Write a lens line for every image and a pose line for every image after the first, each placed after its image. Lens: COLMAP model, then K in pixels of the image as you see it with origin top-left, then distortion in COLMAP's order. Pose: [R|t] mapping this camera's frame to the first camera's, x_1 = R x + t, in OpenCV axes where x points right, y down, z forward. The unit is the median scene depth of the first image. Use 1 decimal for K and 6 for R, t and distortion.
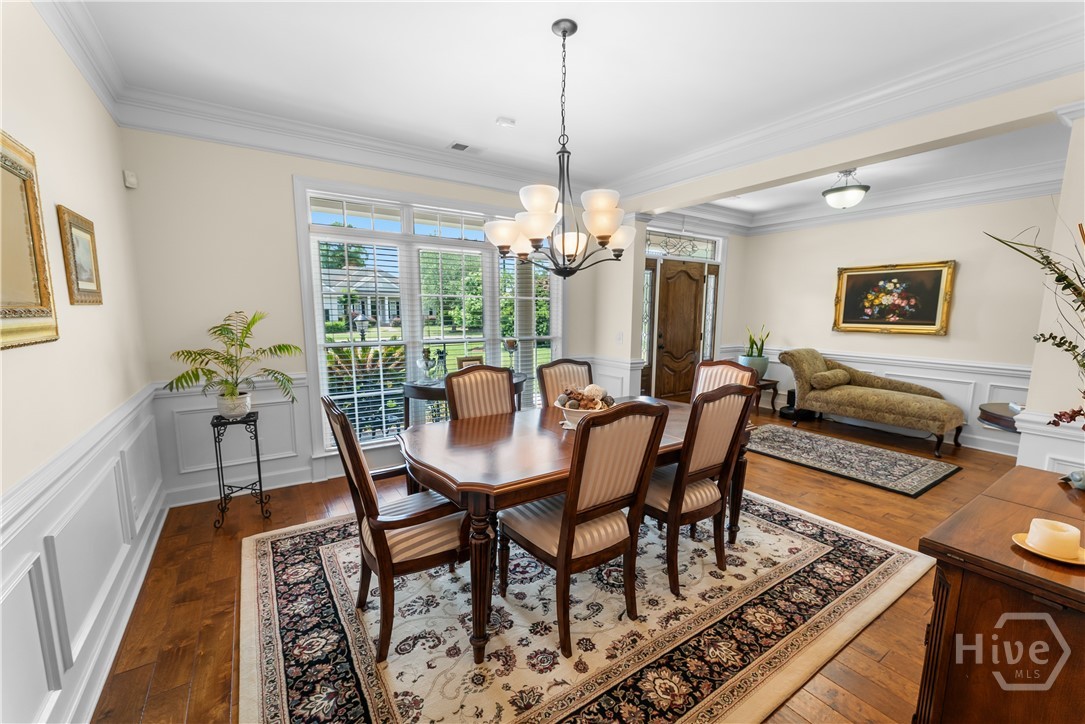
lens RADIAL K [[437.9, 0, 544.5], [0, 437.9, 371.5], [0, 0, 1]] dist [0.003538, 0.000206]
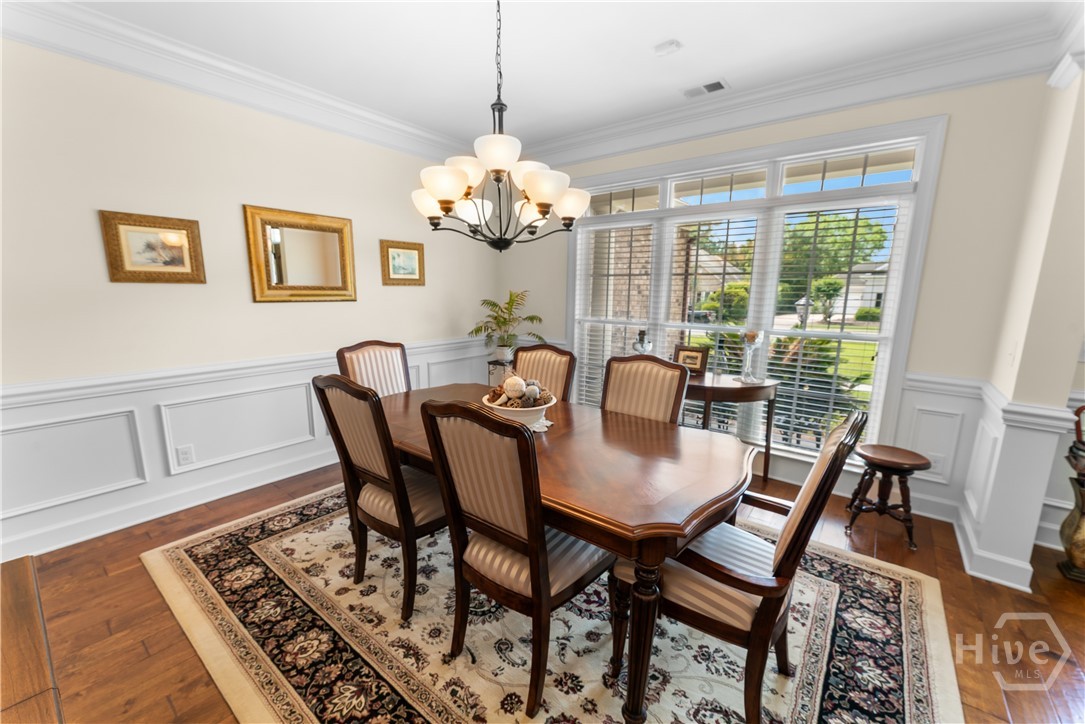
lens RADIAL K [[437.9, 0, 545.2], [0, 437.9, 375.7], [0, 0, 1]] dist [0.003538, 0.000206]
pose [[0.306758, 0.179973, -0.934617, 0.429499], [-0.141261, 0.979693, 0.142289, -0.047139], [0.941246, 0.088377, 0.325952, 0.372054]]
